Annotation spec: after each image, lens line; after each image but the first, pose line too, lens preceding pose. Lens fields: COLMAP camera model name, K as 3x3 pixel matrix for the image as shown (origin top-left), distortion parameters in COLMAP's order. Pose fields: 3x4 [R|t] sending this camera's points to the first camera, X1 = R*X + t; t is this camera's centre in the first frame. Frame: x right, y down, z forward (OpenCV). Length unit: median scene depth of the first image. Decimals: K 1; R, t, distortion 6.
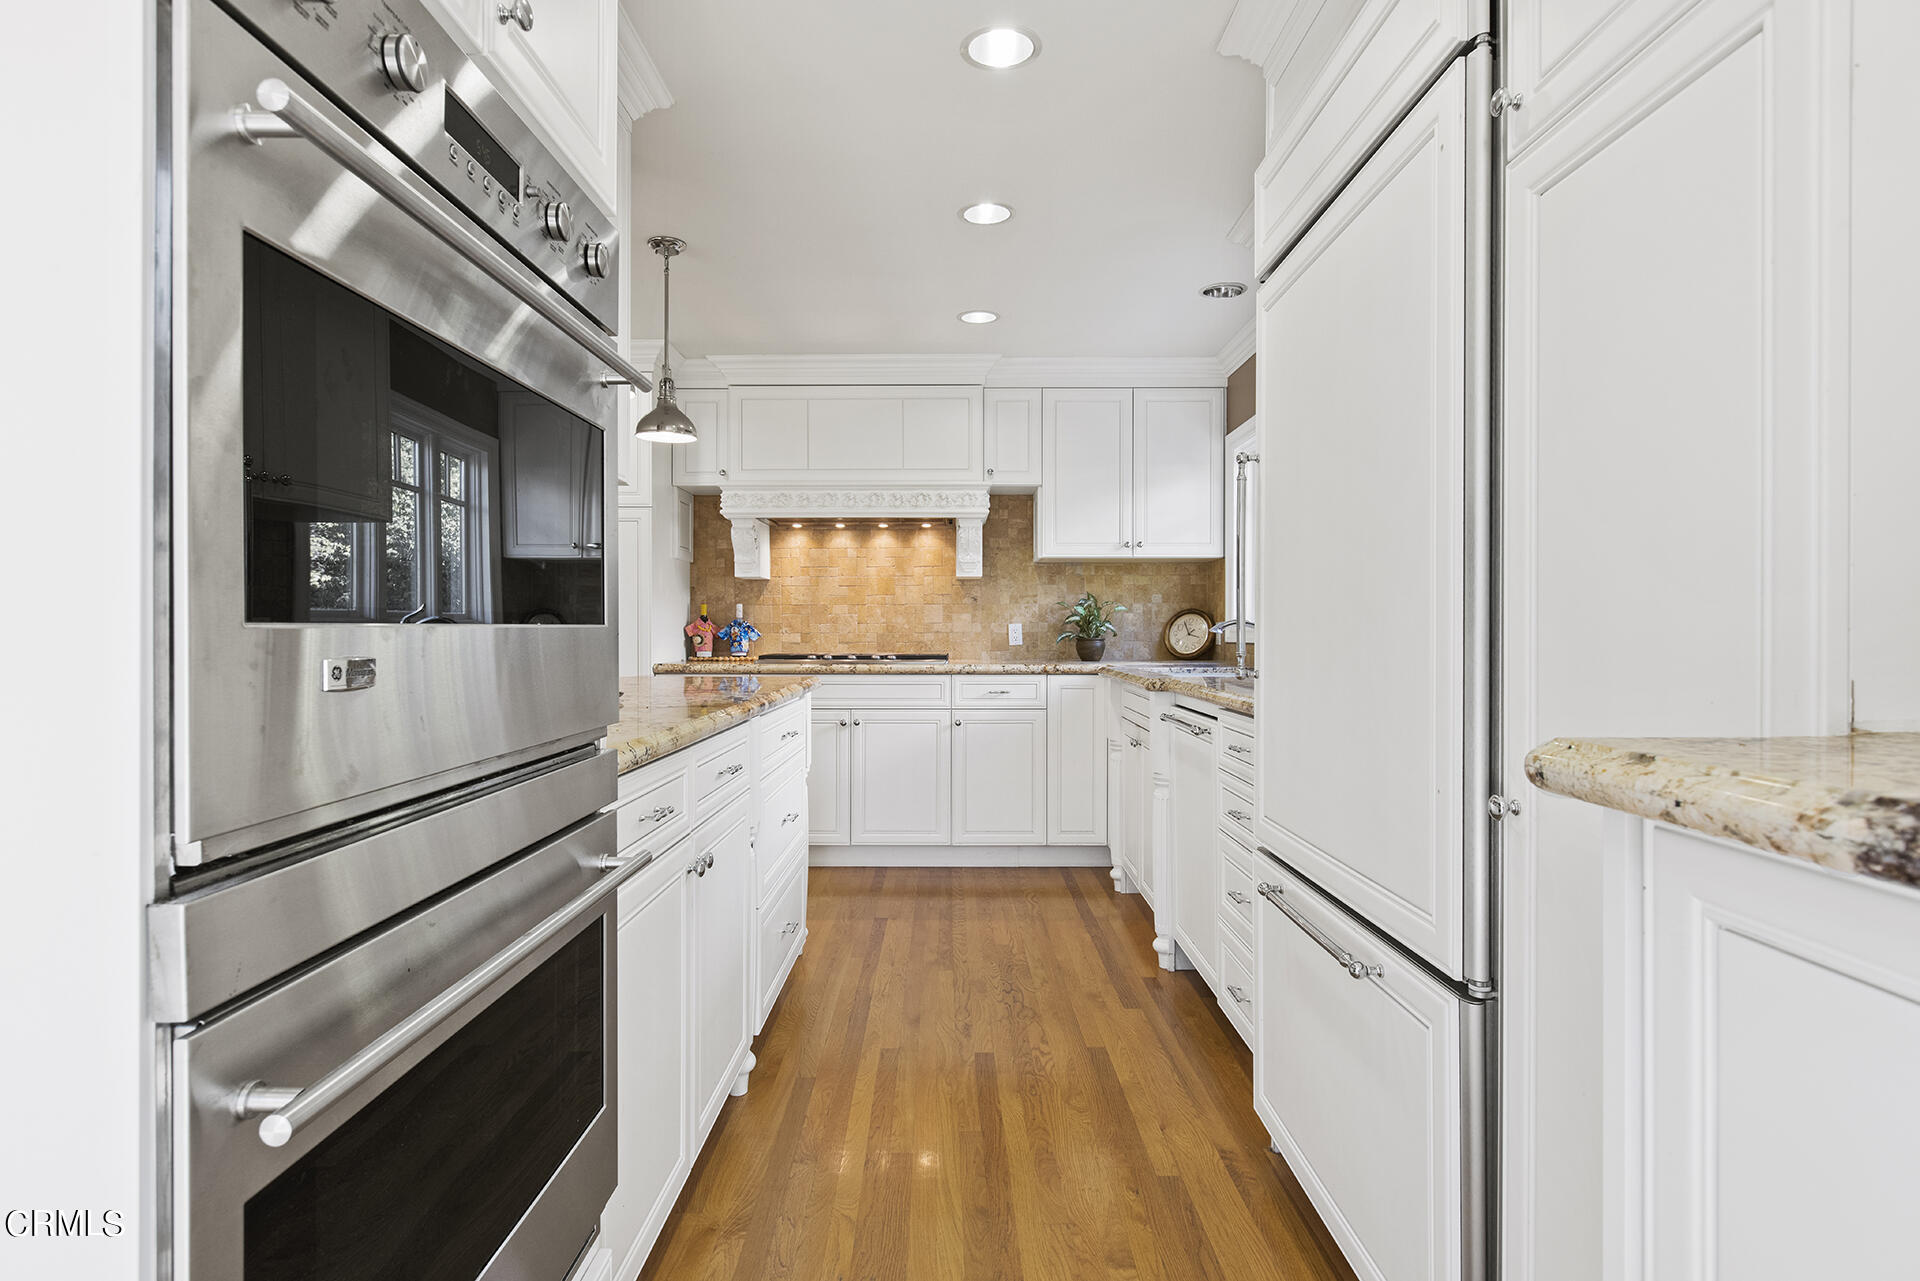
lens RADIAL K [[1009.6, 0, 950.7], [0, 1009.6, 635.4], [0, 0, 1]] dist [0.003550, 0.001787]
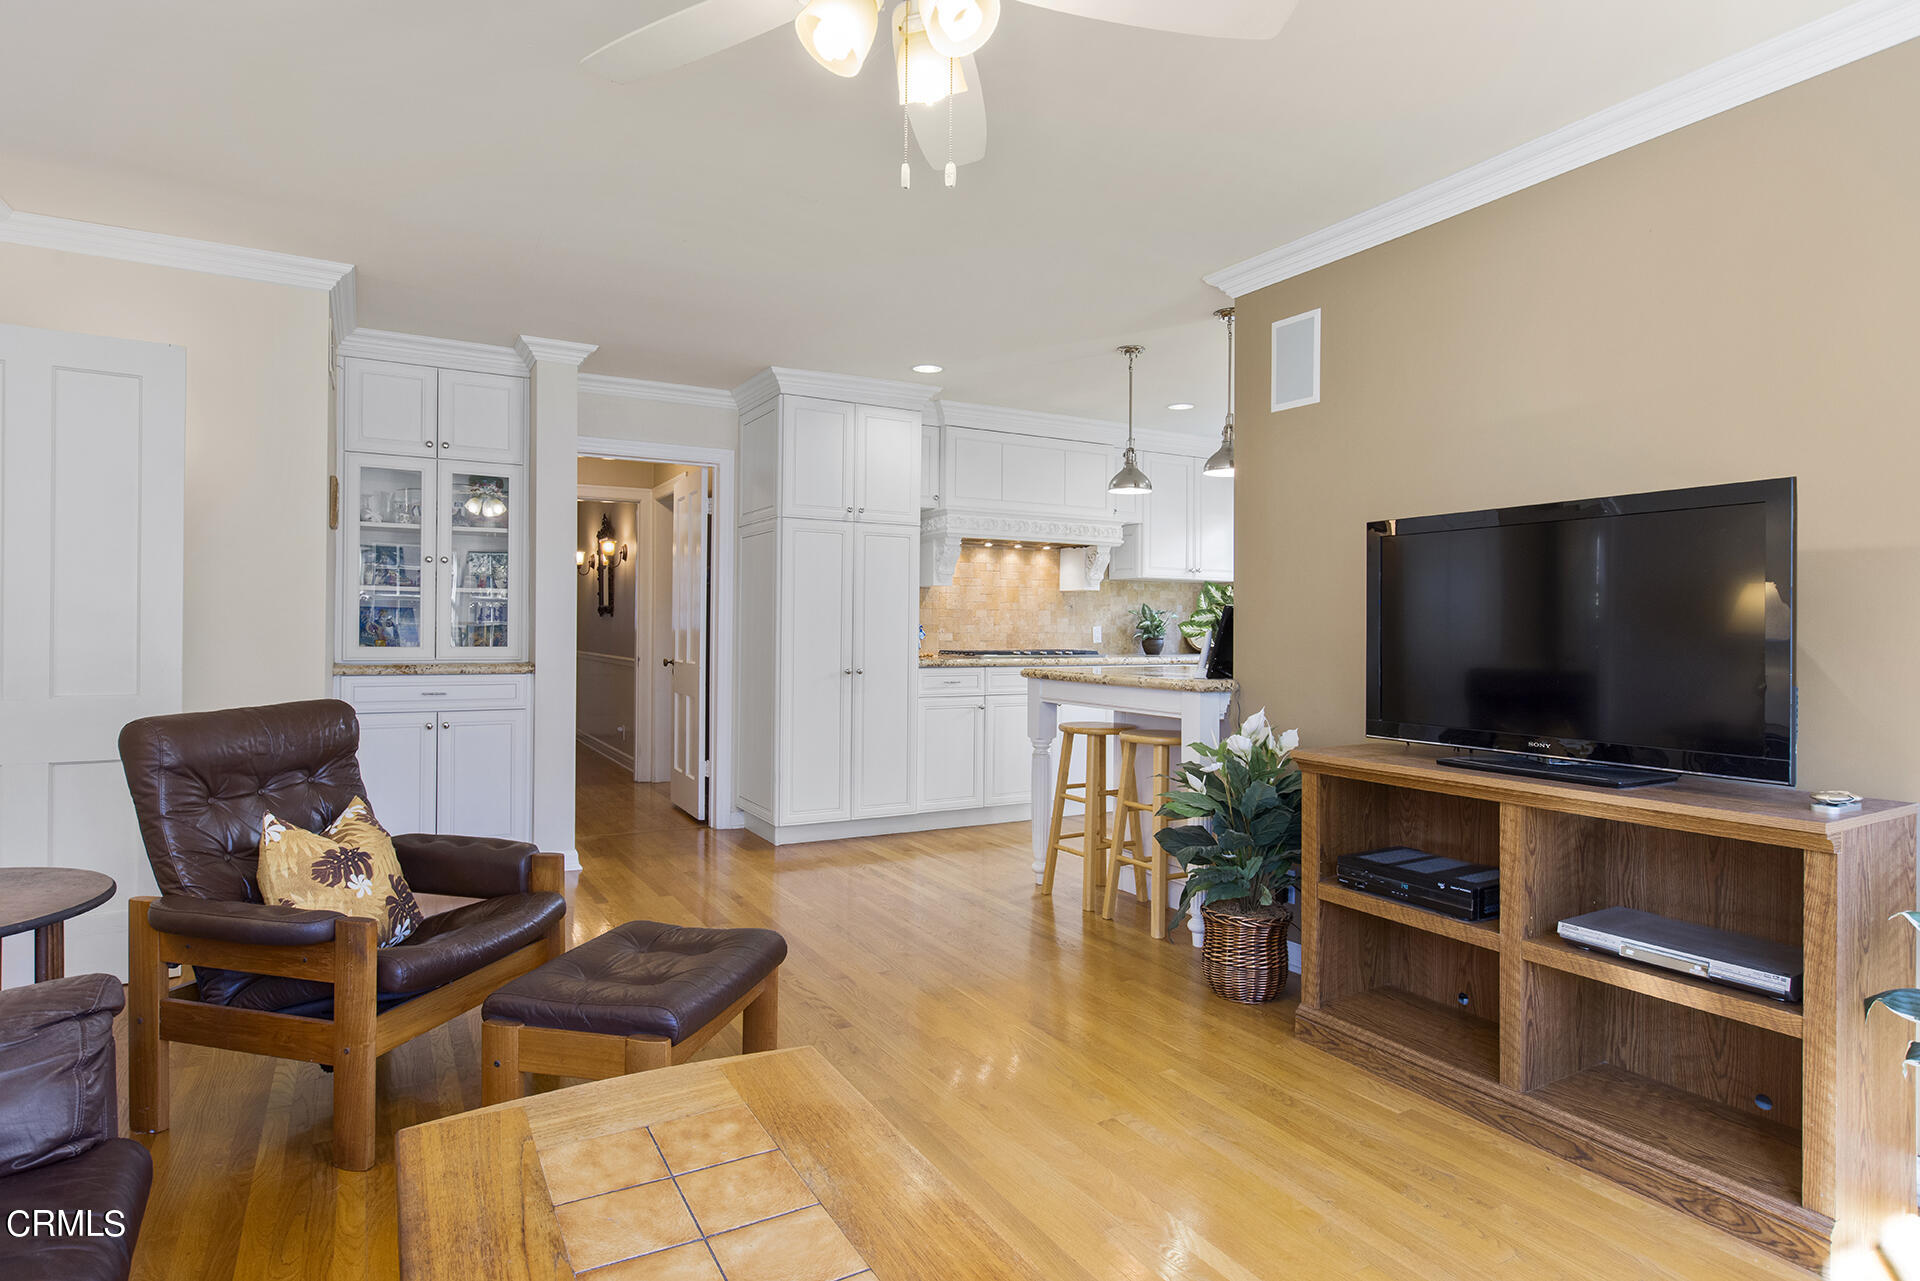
lens RADIAL K [[1009.6, 0, 972.8], [0, 1009.6, 634.7], [0, 0, 1]] dist [0.003550, 0.001787]
pose [[0.866594, 0.004361, 0.498995, -0.747849], [-0.006608, 0.999974, 0.002736, -0.003500], [-0.498970, -0.005669, 0.866601, -0.049114]]
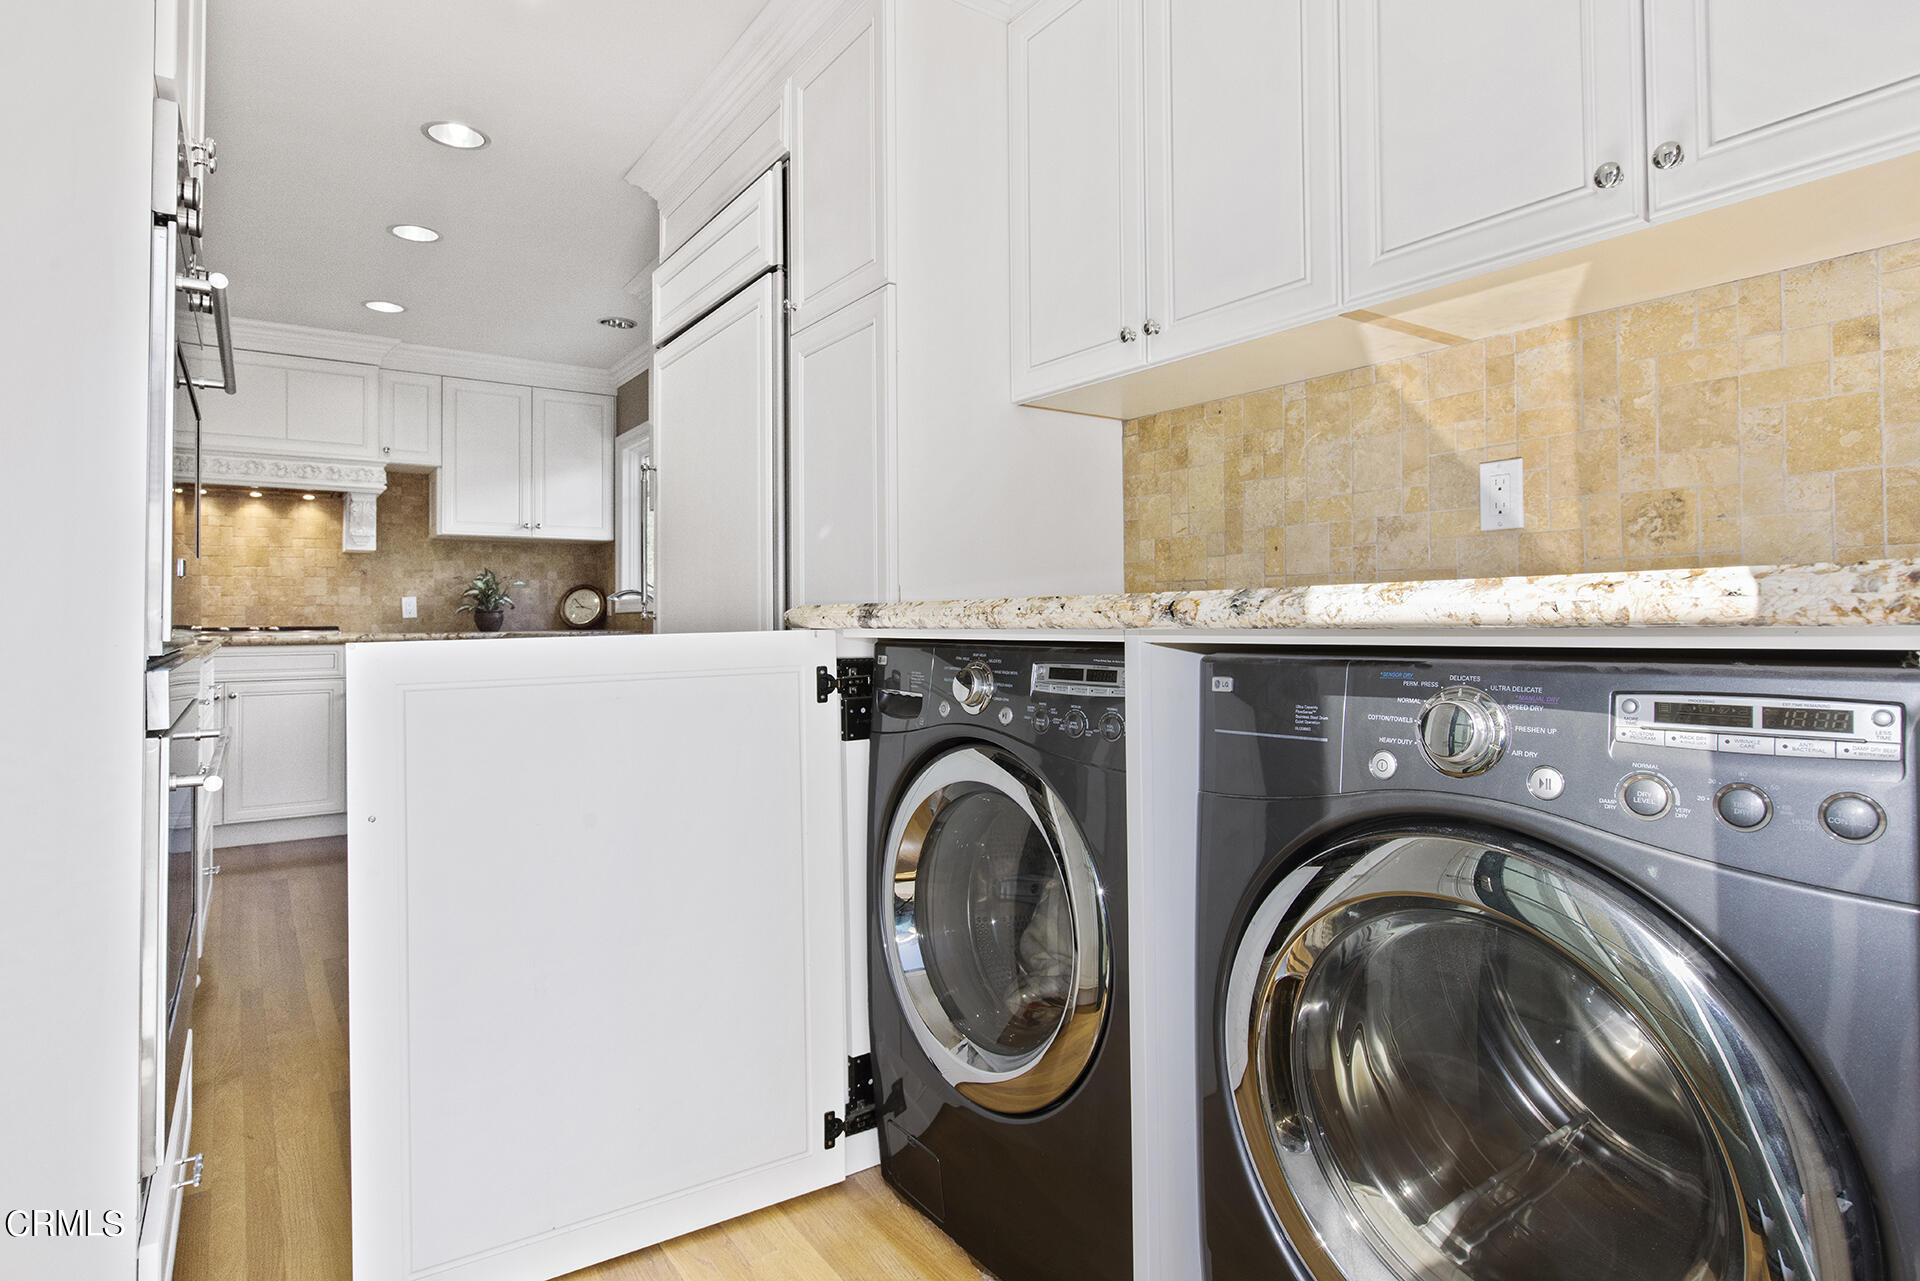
lens RADIAL K [[1009.6, 0, 948.5], [0, 1009.6, 599.4], [0, 0, 1]] dist [0.003550, 0.001787]
pose [[0.825159, 0.004903, 0.564879, -0.067458], [0.009481, 0.999701, -0.022526, 0.020021], [-0.564821, 0.023944, 0.824866, -0.173515]]
